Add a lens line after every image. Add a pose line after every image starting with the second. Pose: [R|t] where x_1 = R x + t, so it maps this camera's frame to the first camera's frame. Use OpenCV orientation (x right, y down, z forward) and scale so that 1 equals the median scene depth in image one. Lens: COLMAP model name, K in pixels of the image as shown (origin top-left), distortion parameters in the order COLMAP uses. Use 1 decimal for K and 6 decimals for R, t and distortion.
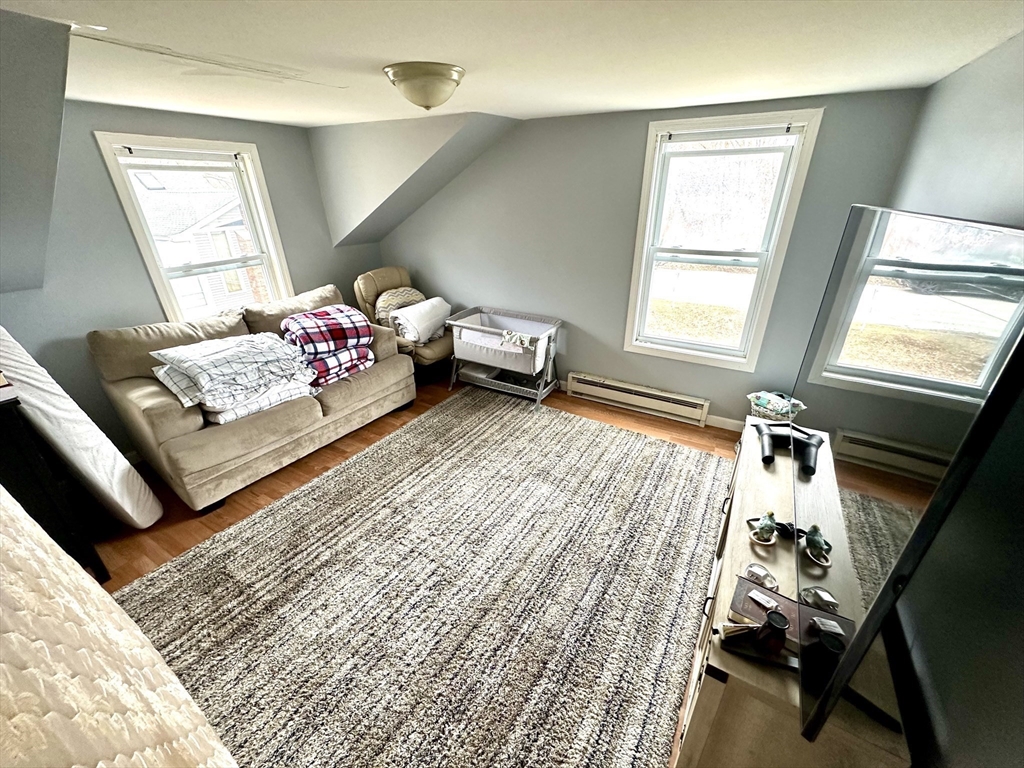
lens RADIAL K [[407.6, 0, 512.0], [0, 407.6, 384.0], [0, 0, 1]] dist [-0.002184, 0.000252]
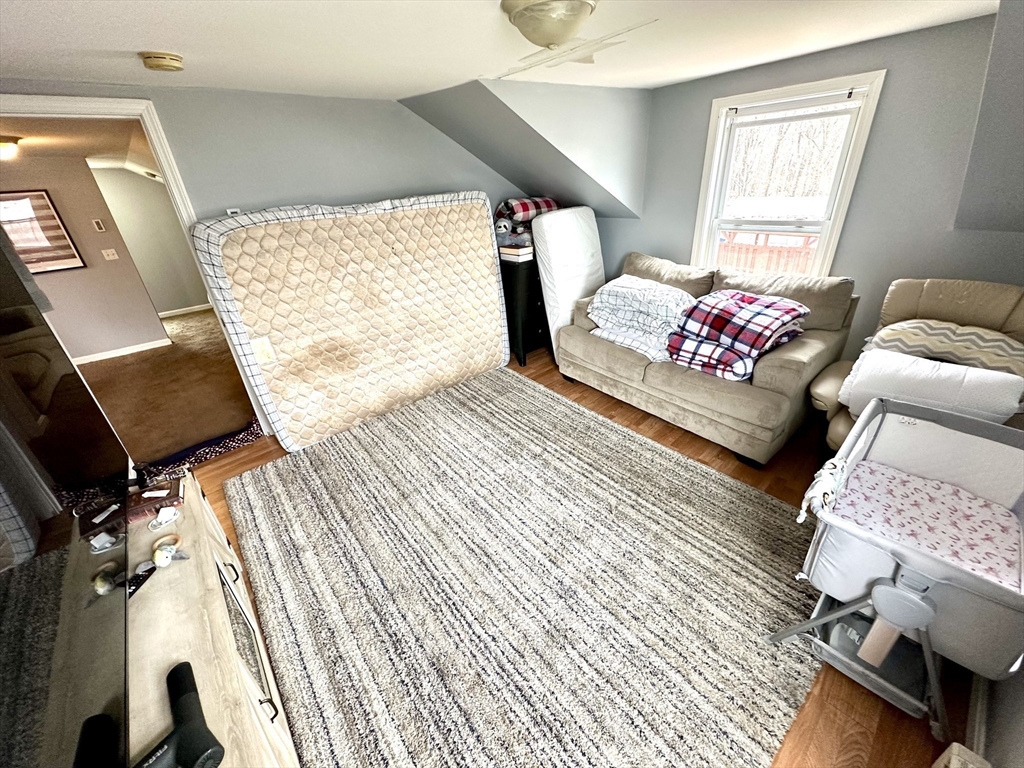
lens RADIAL K [[407.6, 0, 512.0], [0, 407.6, 384.0], [0, 0, 1]] dist [-0.002184, 0.000252]
pose [[-0.315236, 0.457770, -0.831308, 0.467235], [-0.348412, 0.758975, 0.550059, -0.348050], [0.882743, 0.463037, -0.079764, 0.769420]]
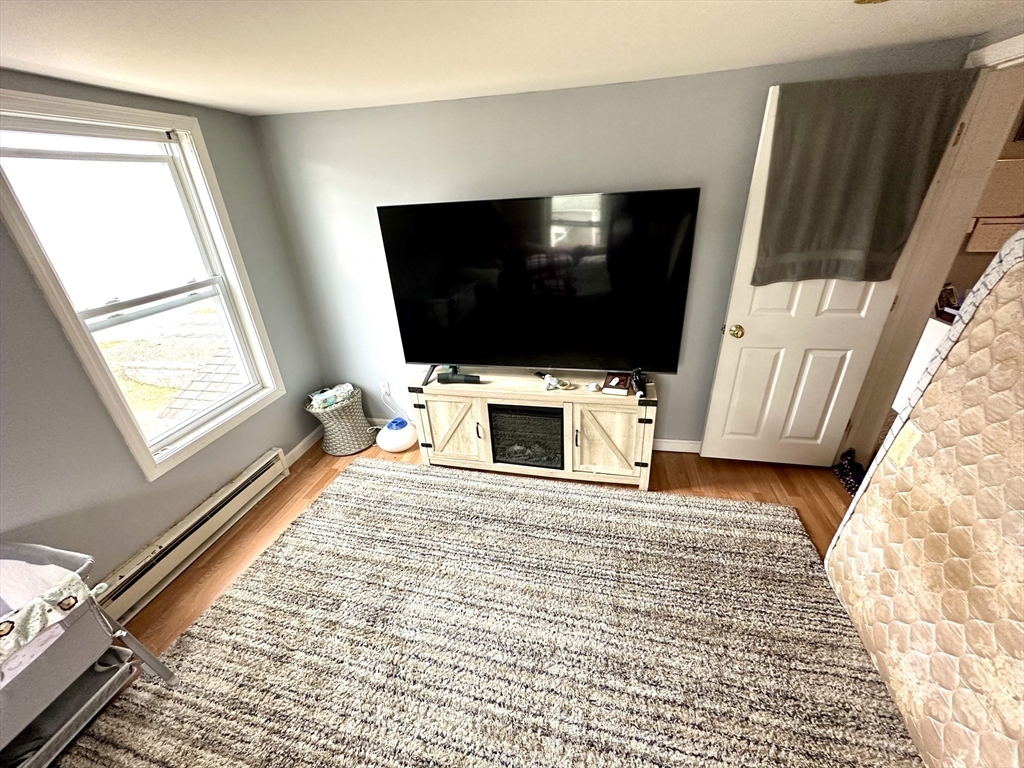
lens RADIAL K [[407.6, 0, 512.0], [0, 407.6, 384.0], [0, 0, 1]] dist [-0.002184, 0.000252]
pose [[-0.302702, -0.398054, 0.865982, -0.391375], [0.457998, 0.736073, 0.498432, -0.280563], [-0.835829, 0.547494, -0.040503, 0.593452]]
